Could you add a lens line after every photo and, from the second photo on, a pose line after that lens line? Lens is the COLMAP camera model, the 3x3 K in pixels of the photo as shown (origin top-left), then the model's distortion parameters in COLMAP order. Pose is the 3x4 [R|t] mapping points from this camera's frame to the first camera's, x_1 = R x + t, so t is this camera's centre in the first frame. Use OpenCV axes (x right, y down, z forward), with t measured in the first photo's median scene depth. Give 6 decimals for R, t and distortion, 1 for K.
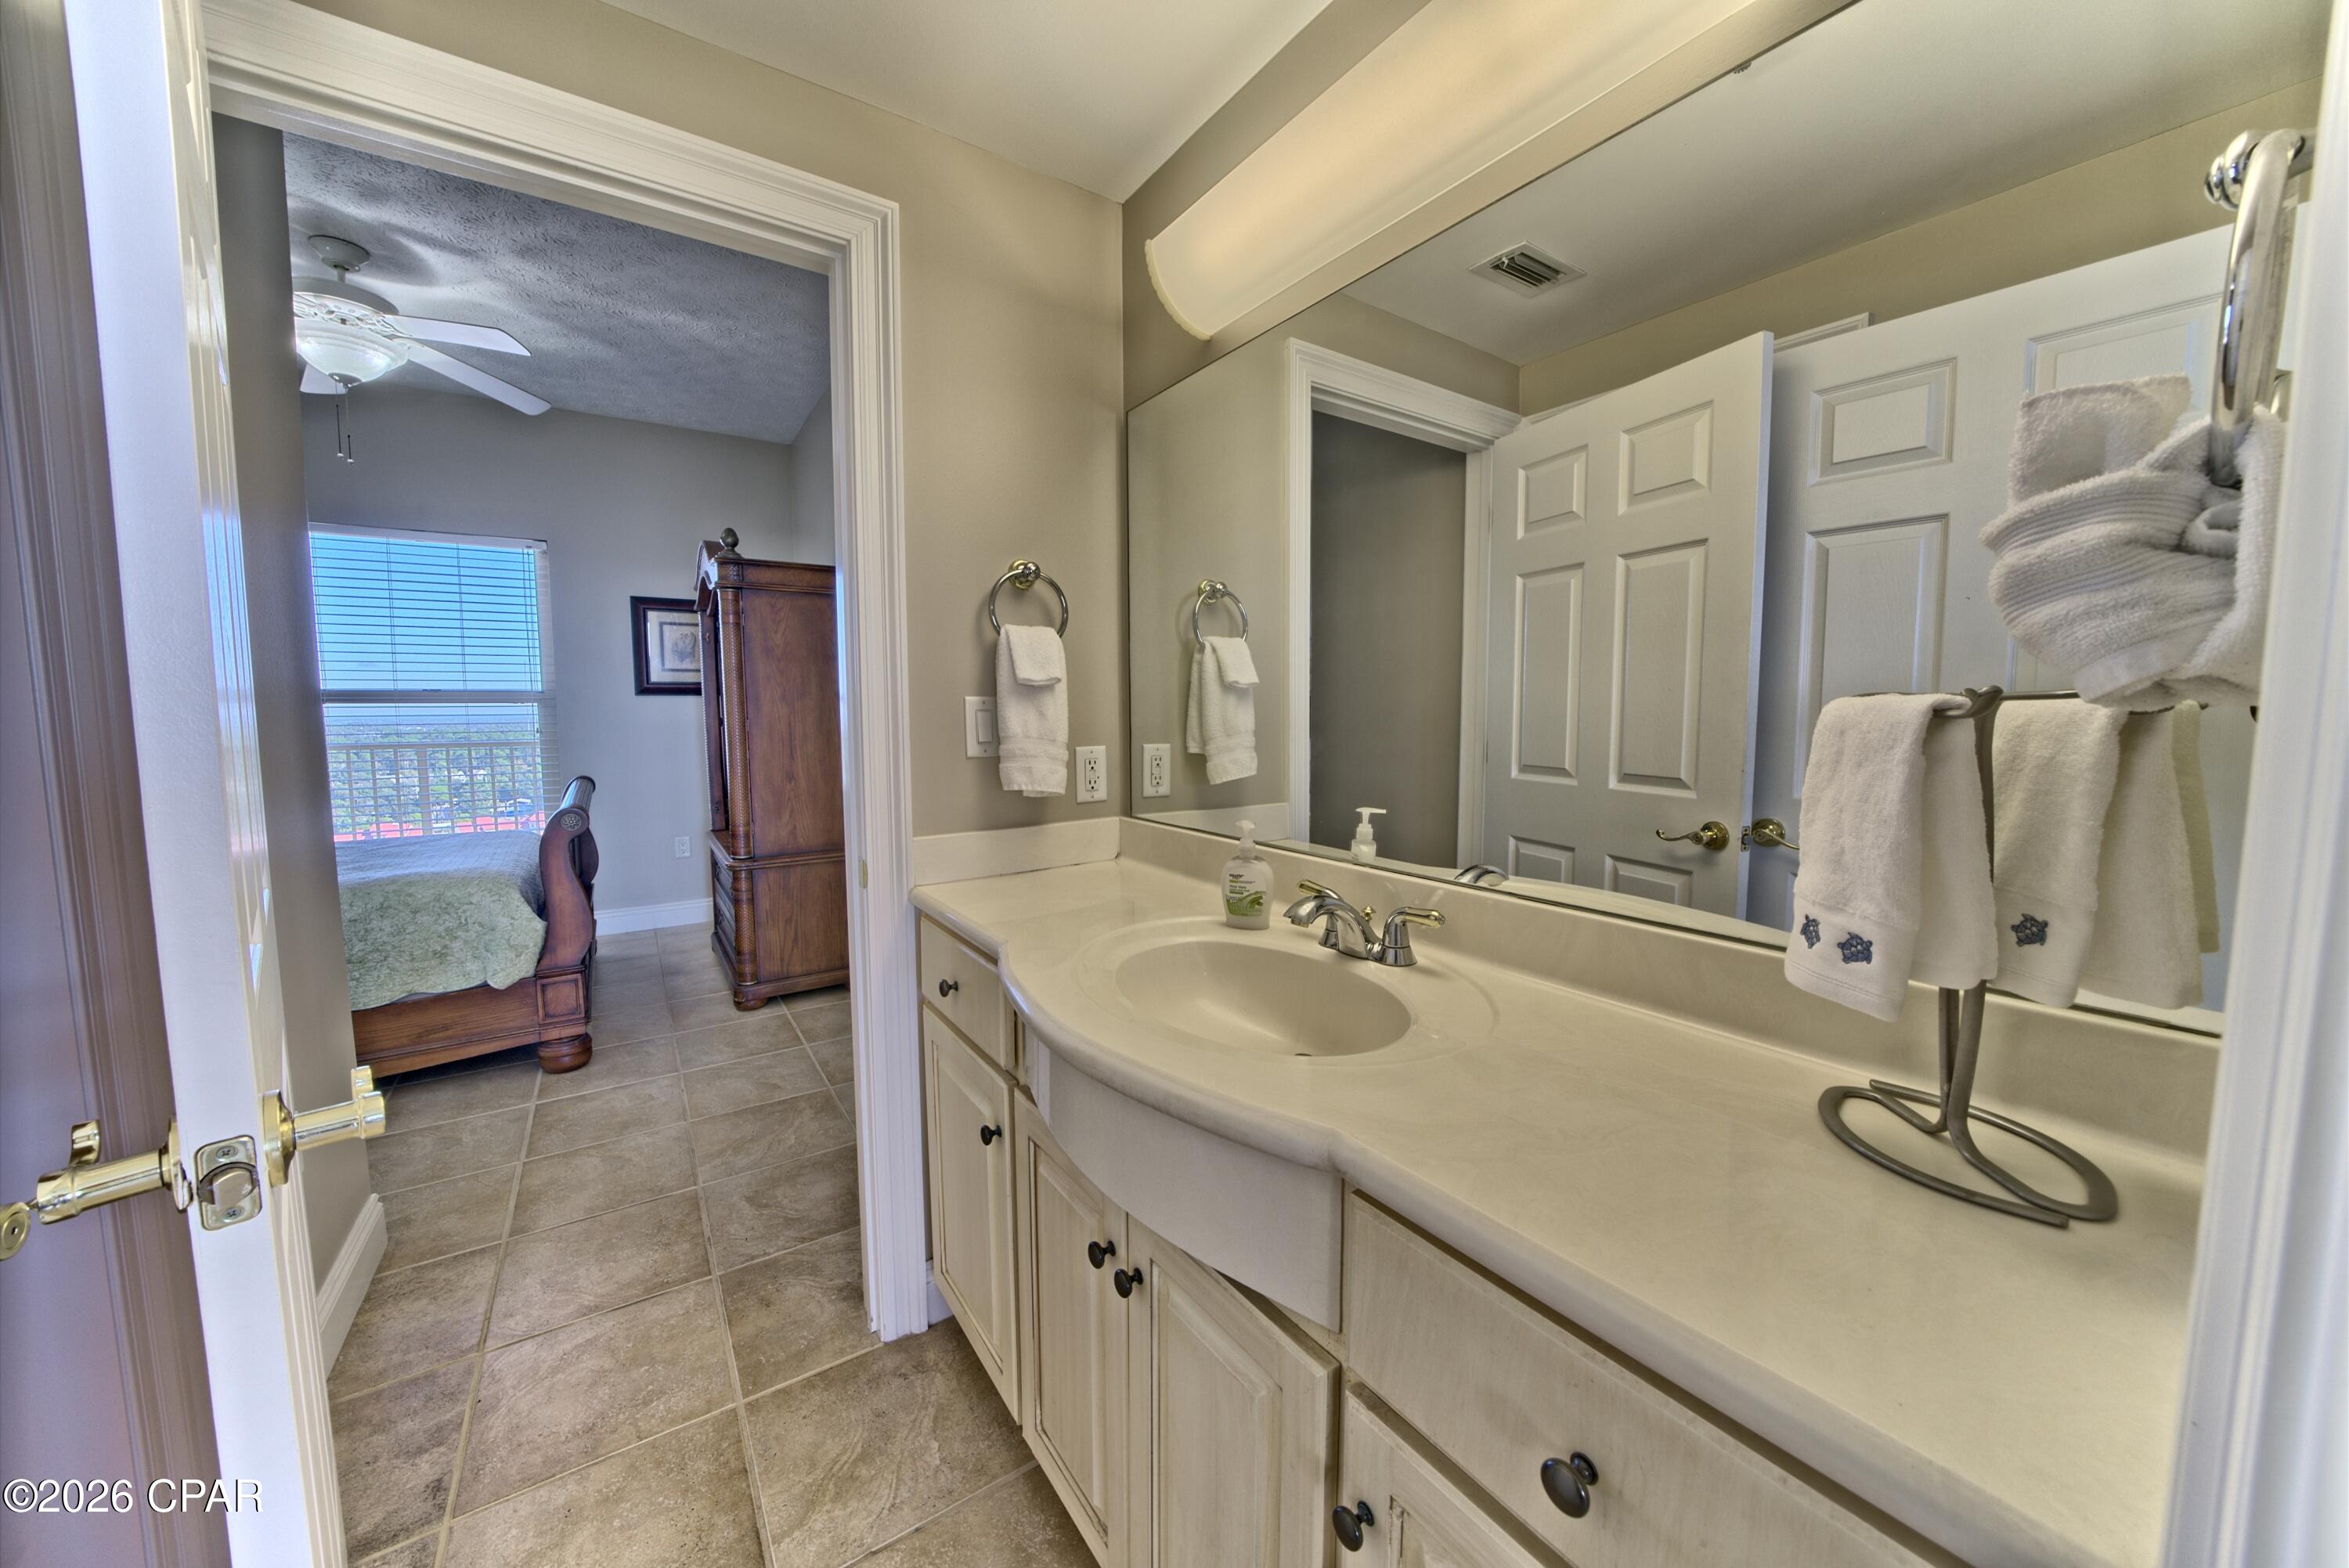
lens RADIAL K [[809.8, 0, 1173.1], [0, 809.8, 777.3], [0, 0, 1]] dist [-0.018102, 0.000021]
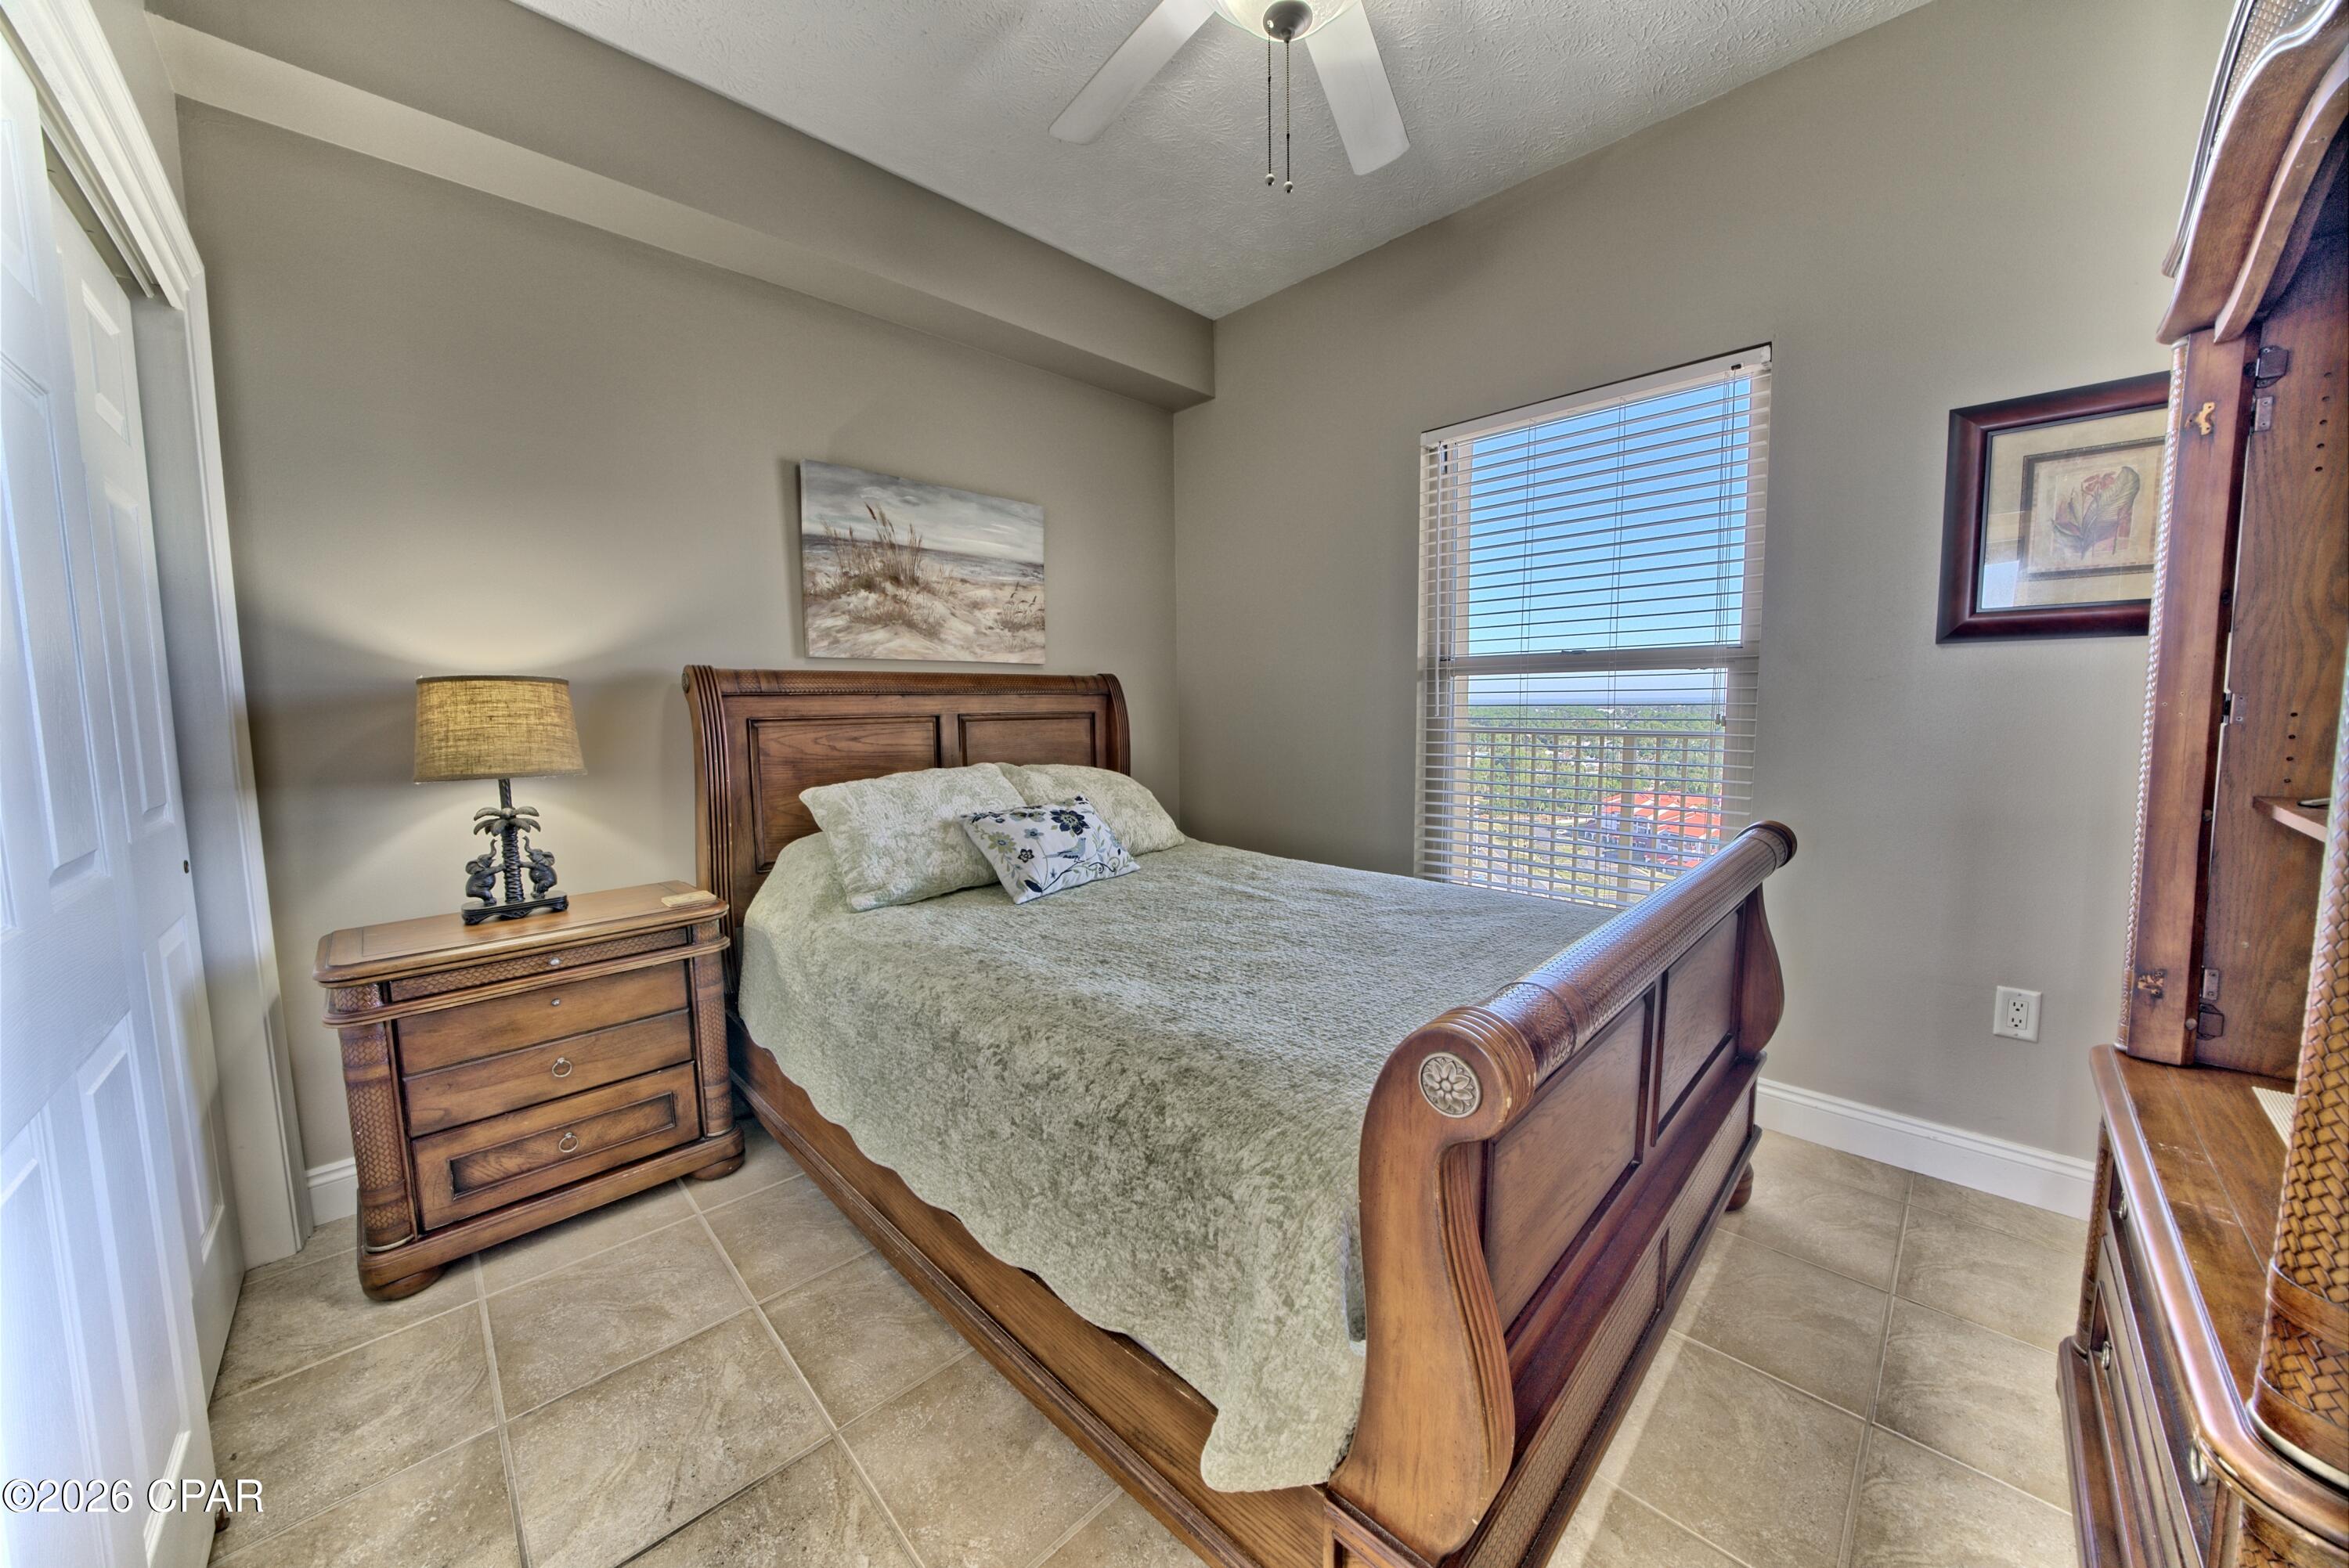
lens RADIAL K [[791.3, 0, 1172.5], [0, 791.3, 759.1], [0, 0, 1]] dist [-0.001270, -0.000047]
pose [[0.173532, 0.090465, -0.980664, -0.323416], [-0.077495, 0.993939, 0.077977, -0.044091], [0.981775, 0.062465, 0.179491, 0.535725]]
